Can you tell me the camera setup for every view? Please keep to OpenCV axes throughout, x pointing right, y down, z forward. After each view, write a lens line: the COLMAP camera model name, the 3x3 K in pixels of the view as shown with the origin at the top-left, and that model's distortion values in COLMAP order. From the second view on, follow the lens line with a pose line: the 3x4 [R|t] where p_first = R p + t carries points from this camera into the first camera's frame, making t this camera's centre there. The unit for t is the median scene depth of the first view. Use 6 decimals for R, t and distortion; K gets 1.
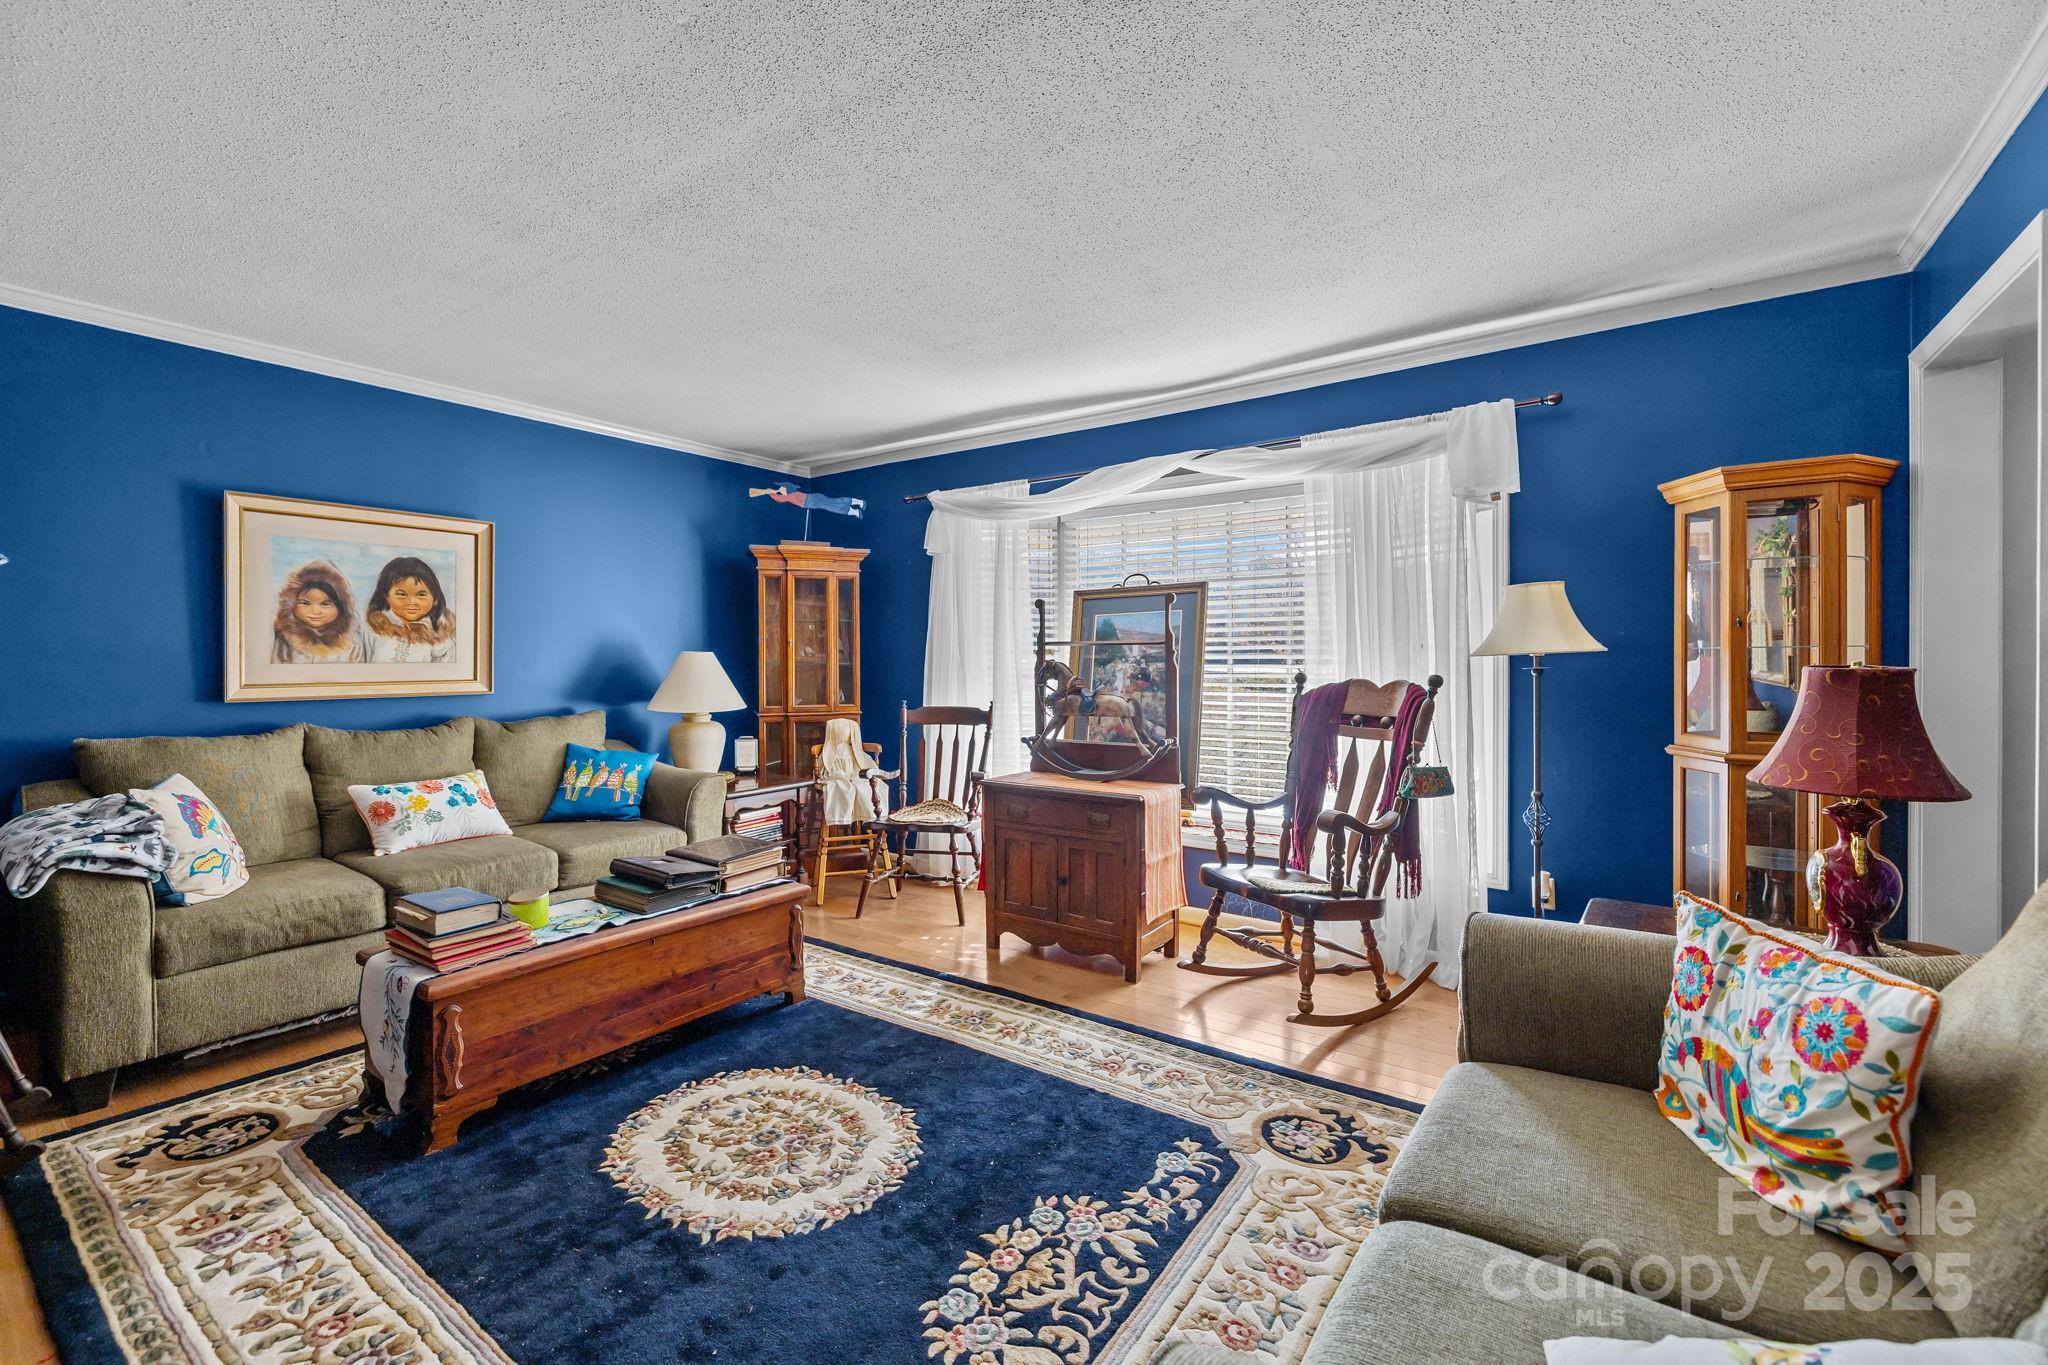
lens RADIAL K [[868.7, 0, 1018.5], [0, 868.7, 662.4], [0, 0, 1]] dist [-0.001145, -0.000080]
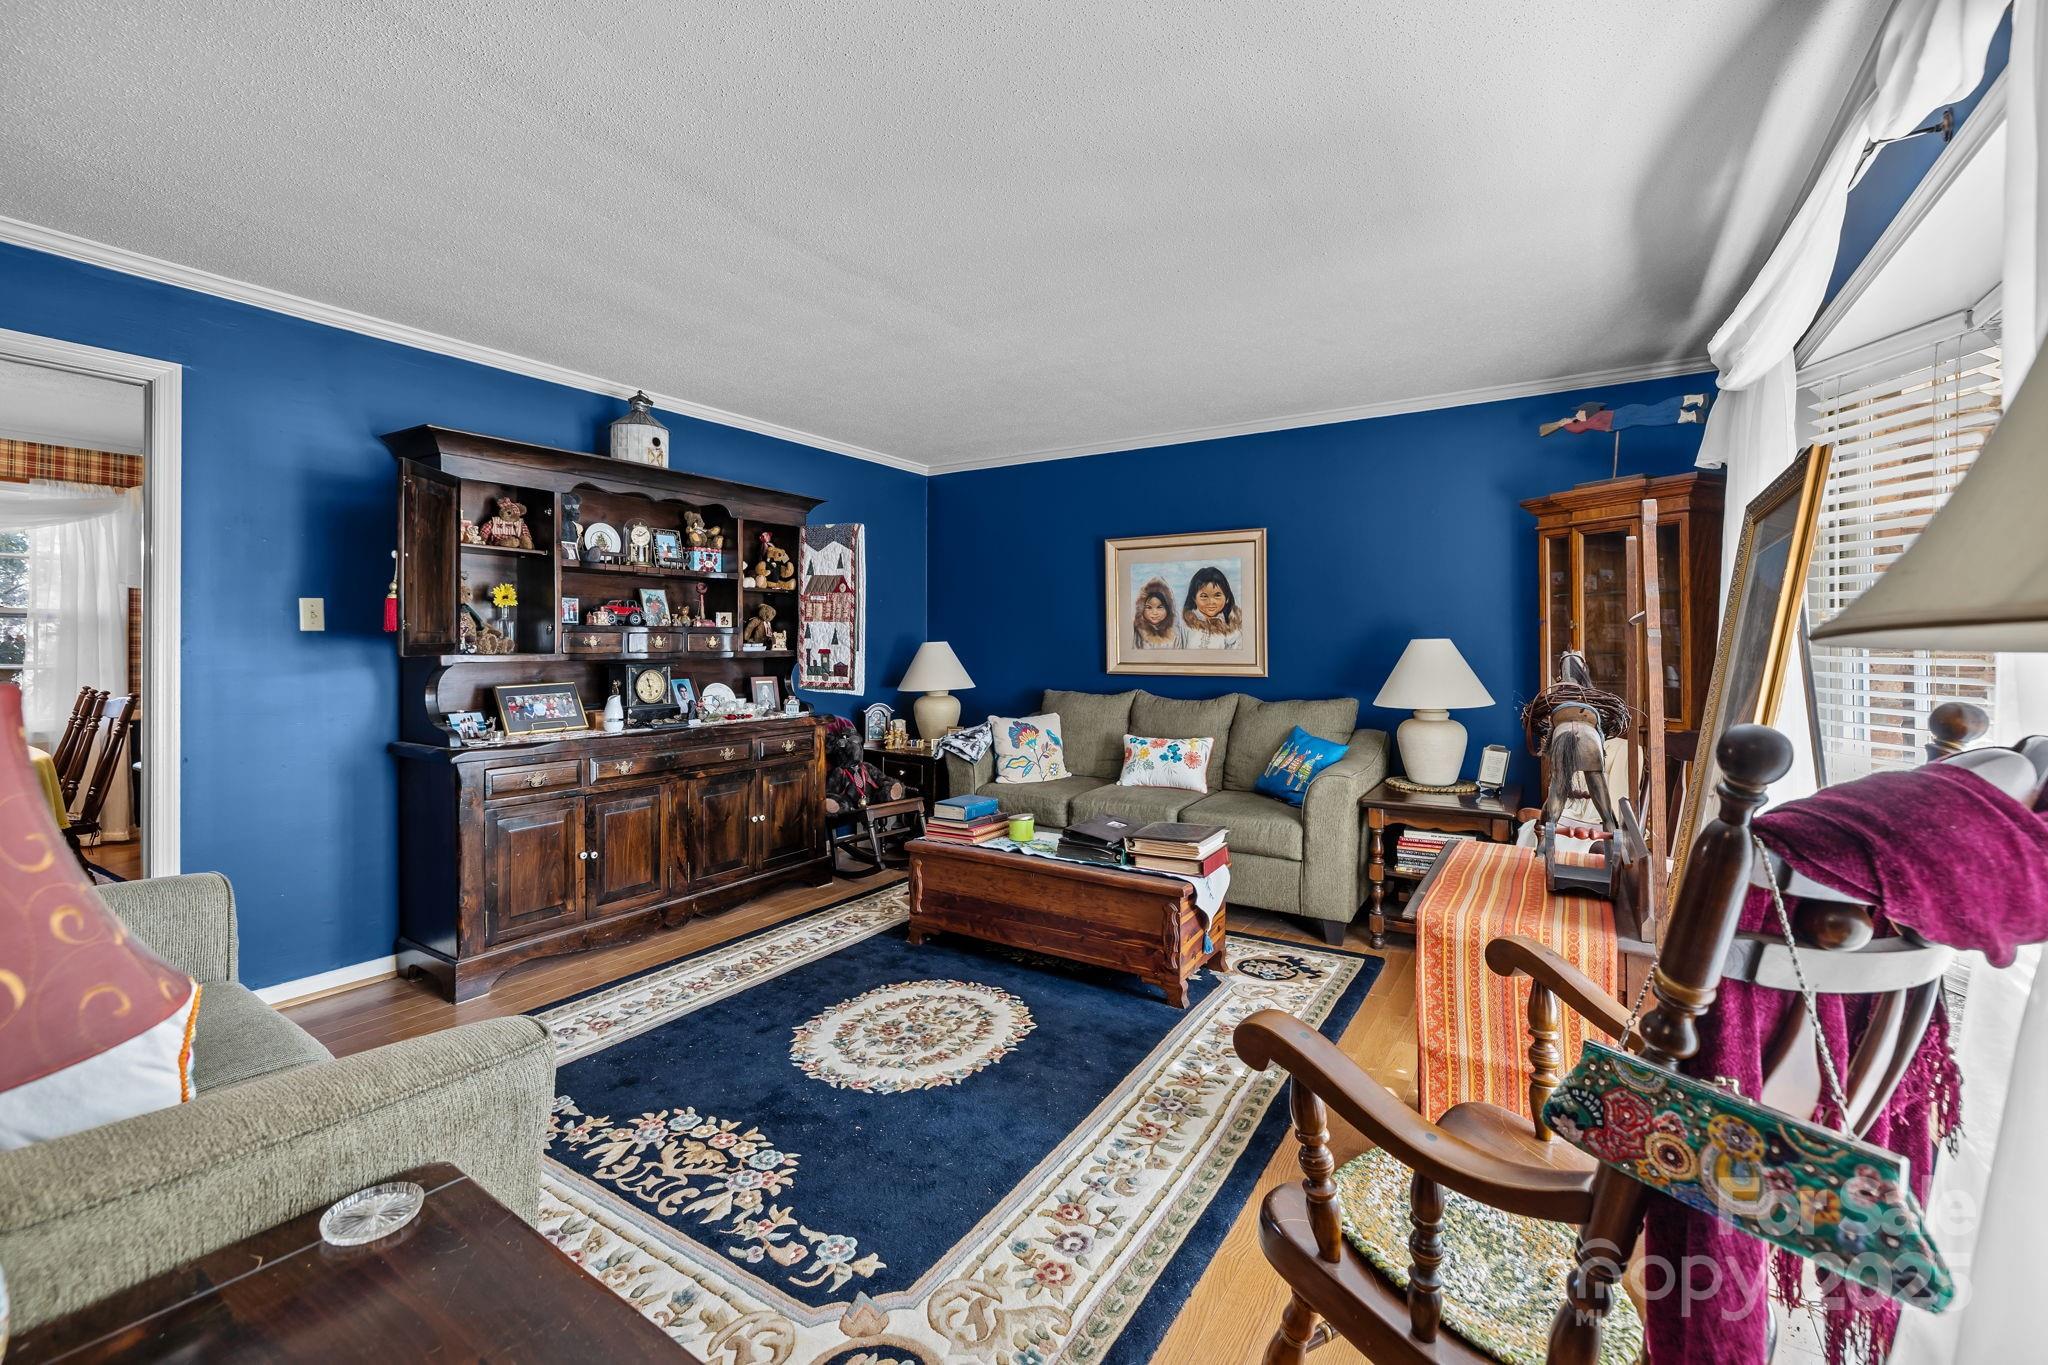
lens RADIAL K [[868.7, 0, 982.4], [0, 868.7, 643.3], [0, 0, 1]] dist [-0.001145, -0.000080]
pose [[0.026081, -0.000751, -0.999660, 0.965386], [-0.004990, 0.999987, -0.000882, -0.009390], [0.999647, 0.005011, 0.026077, 1.055197]]
